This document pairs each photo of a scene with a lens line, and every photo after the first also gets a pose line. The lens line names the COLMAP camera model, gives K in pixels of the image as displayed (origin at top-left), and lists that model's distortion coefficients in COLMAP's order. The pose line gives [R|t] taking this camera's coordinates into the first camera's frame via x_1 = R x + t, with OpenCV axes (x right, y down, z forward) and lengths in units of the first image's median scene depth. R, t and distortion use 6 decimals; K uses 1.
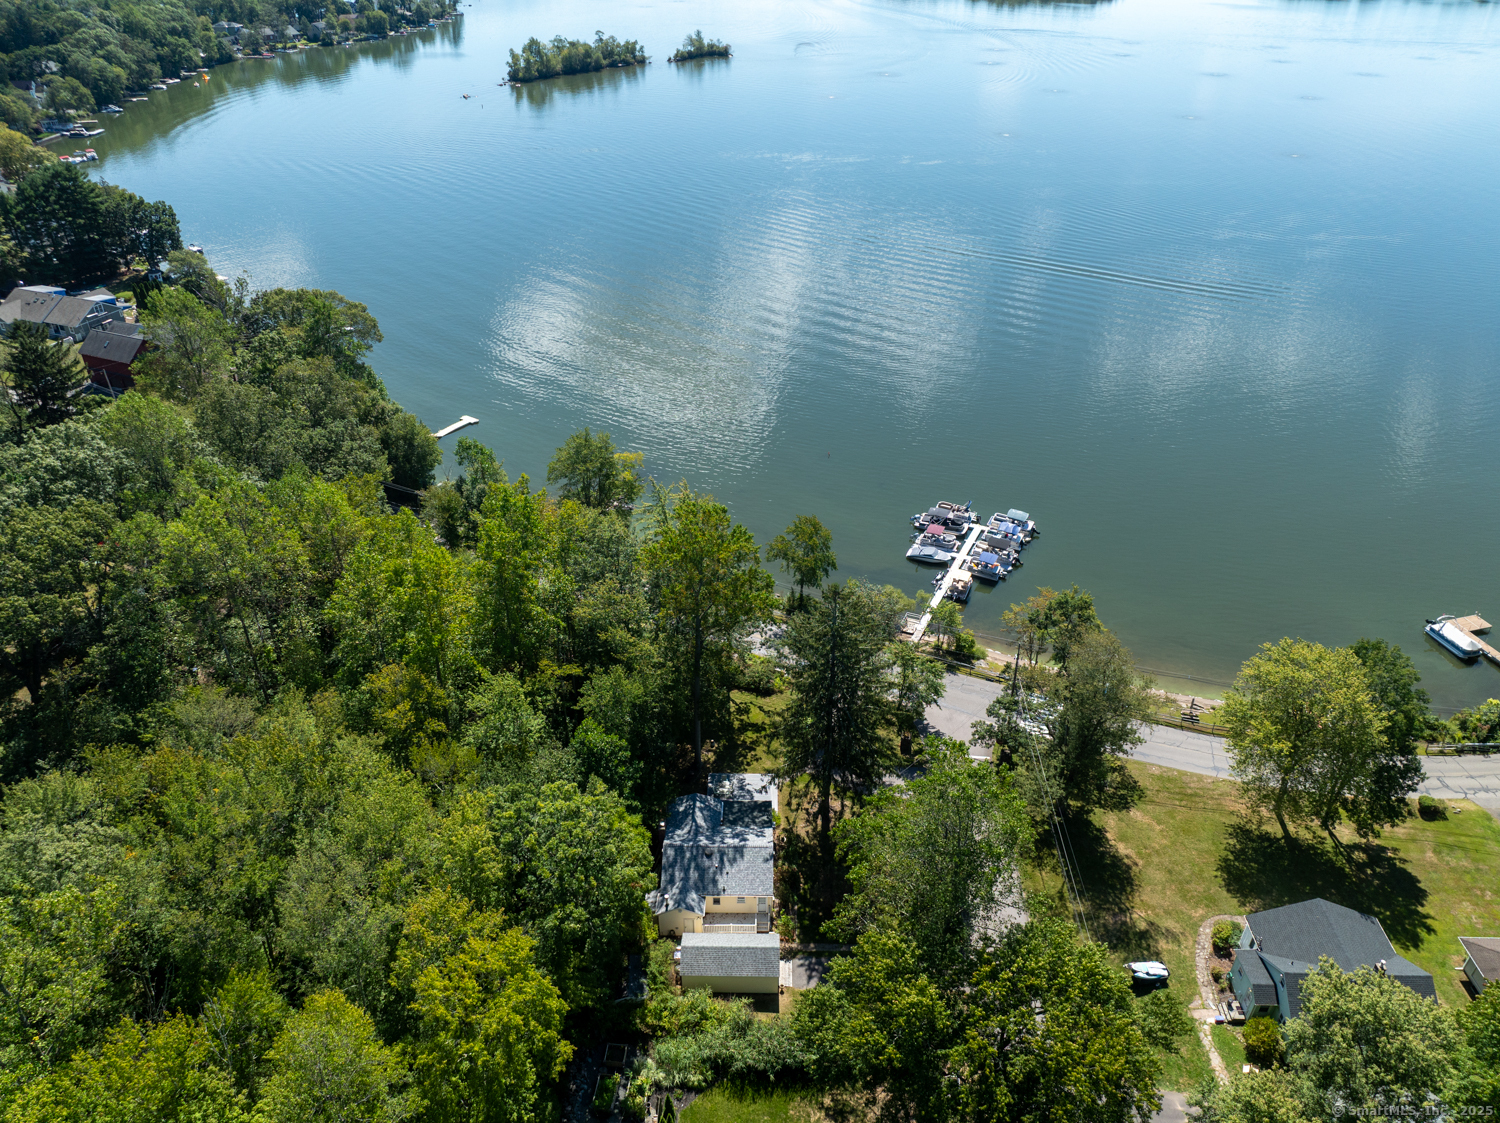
lens RADIAL K [[1049.3, 0, 750.0], [0, 1049.3, 561.5], [0, 0, 1]] dist [-0.032697, -0.003217]
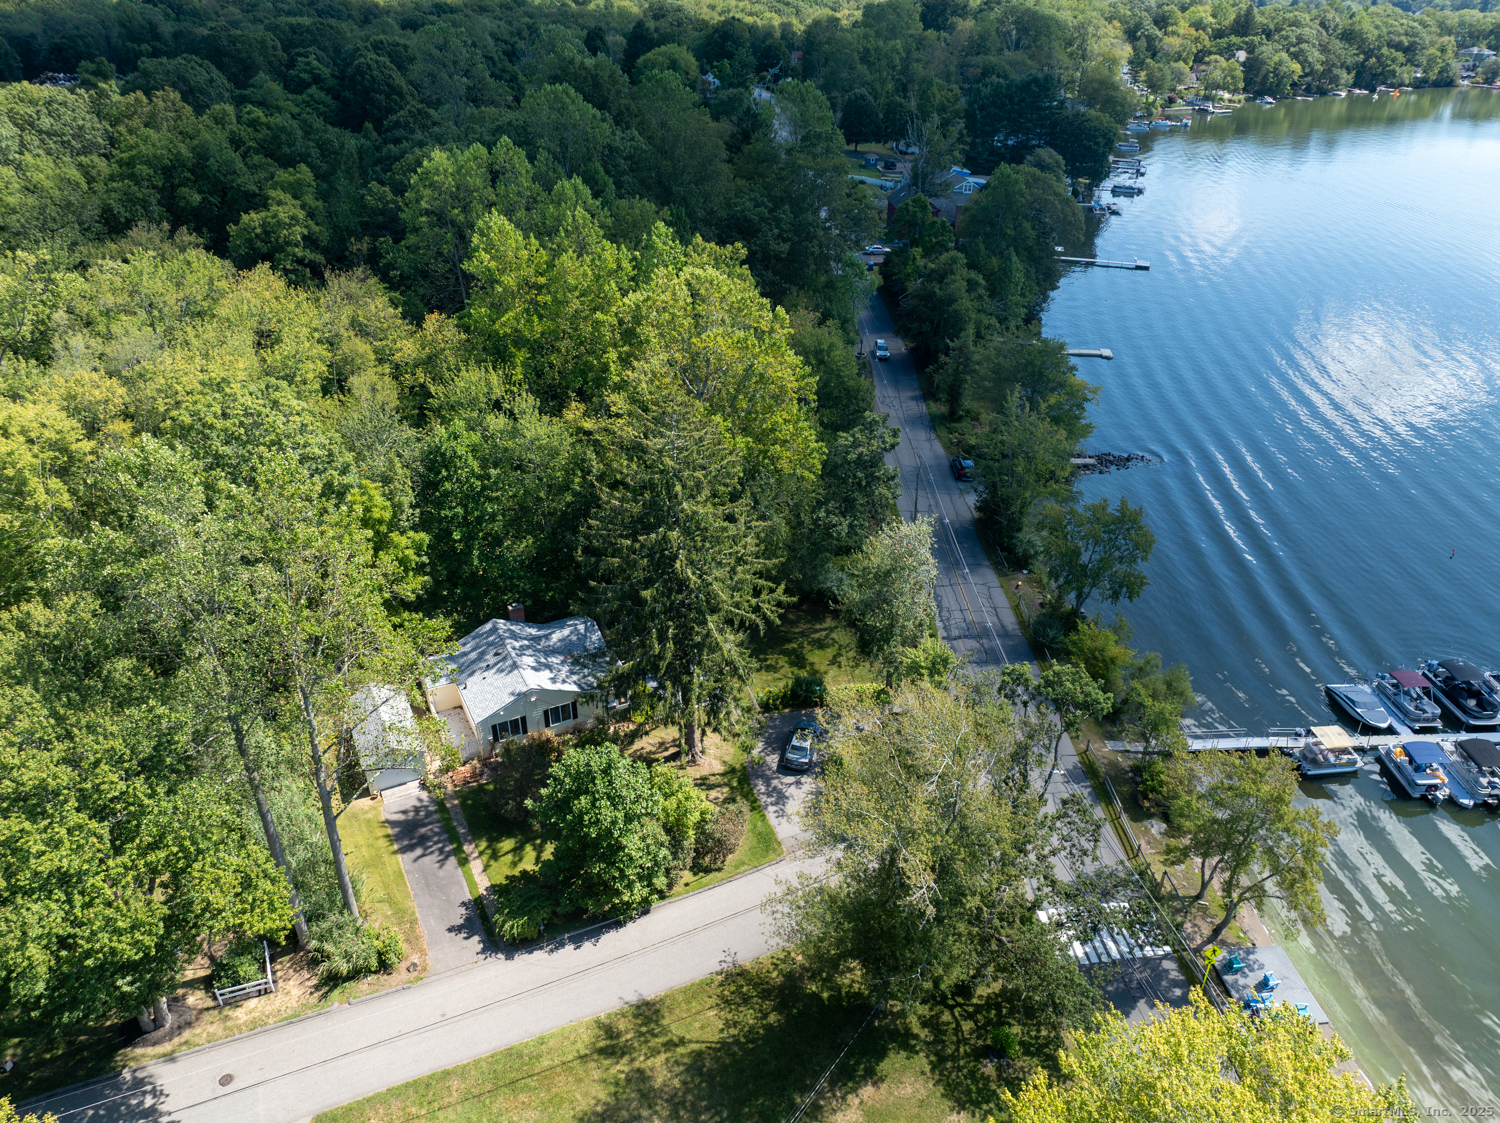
lens RADIAL K [[1049.3, 0, 750.0], [0, 1049.3, 561.5], [0, 0, 1]] dist [-0.032697, -0.003217]
pose [[0.469161, 0.440862, -0.765199, 0.535008], [-0.480962, 0.854257, 0.197283, -0.031494], [0.740651, 0.275474, 0.612822, 0.510652]]
